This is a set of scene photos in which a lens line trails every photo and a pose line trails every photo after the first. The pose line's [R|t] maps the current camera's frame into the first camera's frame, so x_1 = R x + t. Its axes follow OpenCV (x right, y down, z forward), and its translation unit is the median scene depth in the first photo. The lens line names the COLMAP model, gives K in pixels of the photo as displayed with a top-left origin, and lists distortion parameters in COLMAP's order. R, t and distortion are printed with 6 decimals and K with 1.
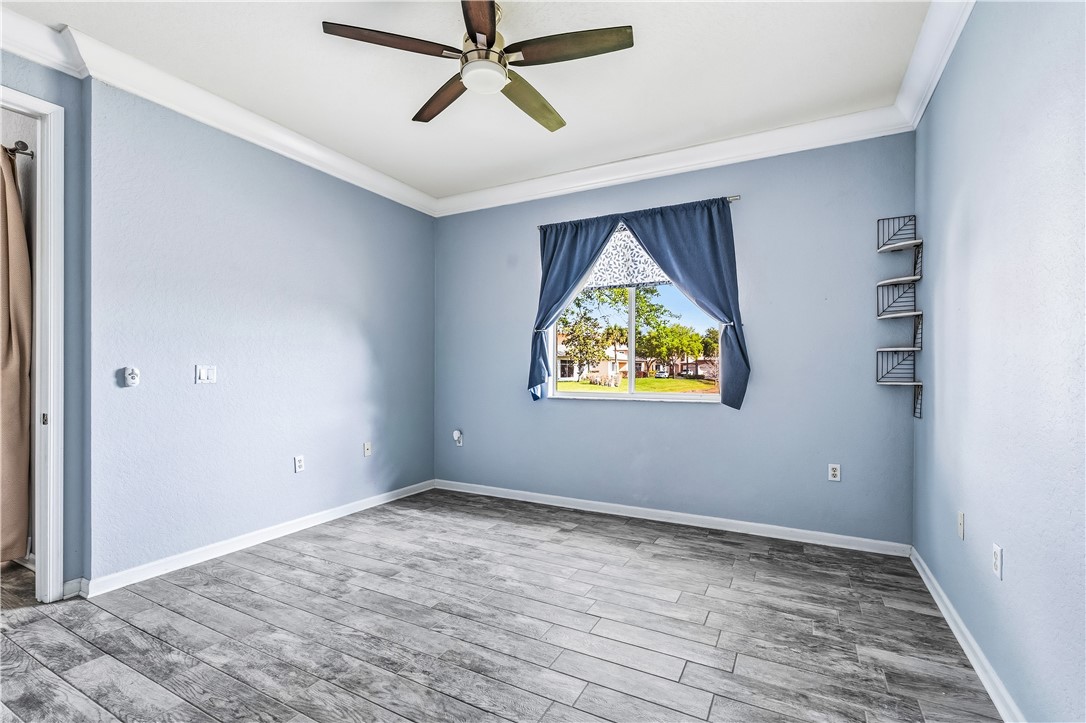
lens RADIAL K [[488.2, 0, 547.9], [0, 488.2, 372.0], [0, 0, 1]] dist [0.003936, 0.000615]
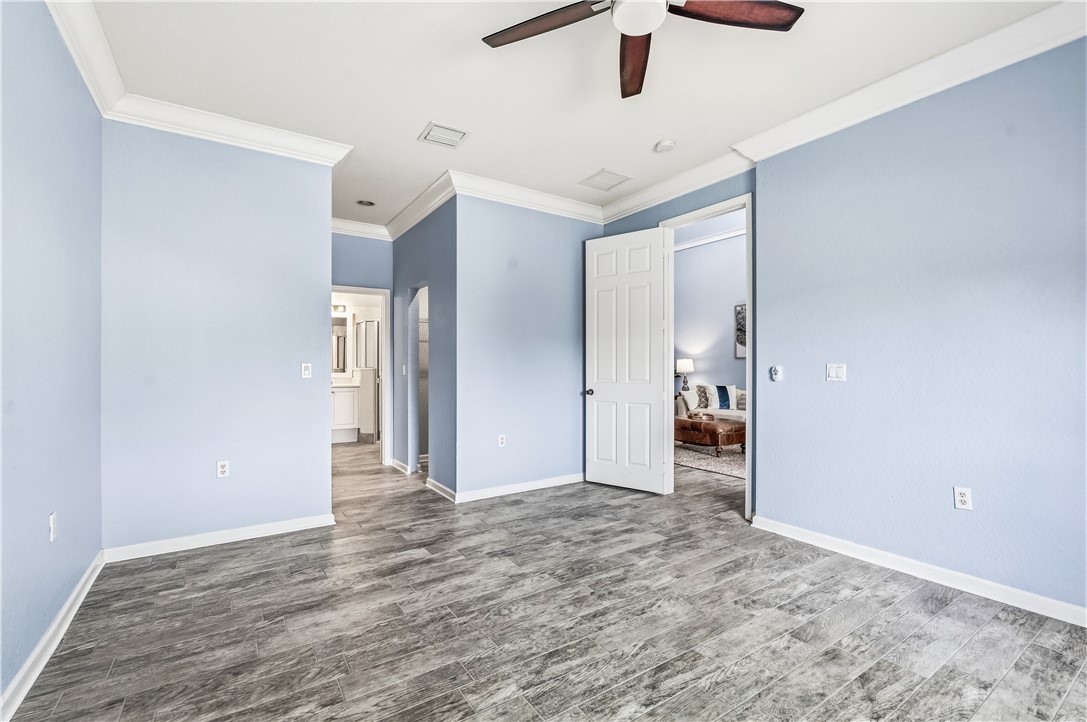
lens RADIAL K [[488.7, 0, 549.5], [0, 488.7, 354.0], [0, 0, 1]] dist [0.003936, 0.000615]
pose [[-0.473722, -0.021987, -0.880400, 0.589911], [-0.008134, 0.999755, -0.020591, -0.009586], [0.880637, -0.002594, -0.473785, 1.095287]]
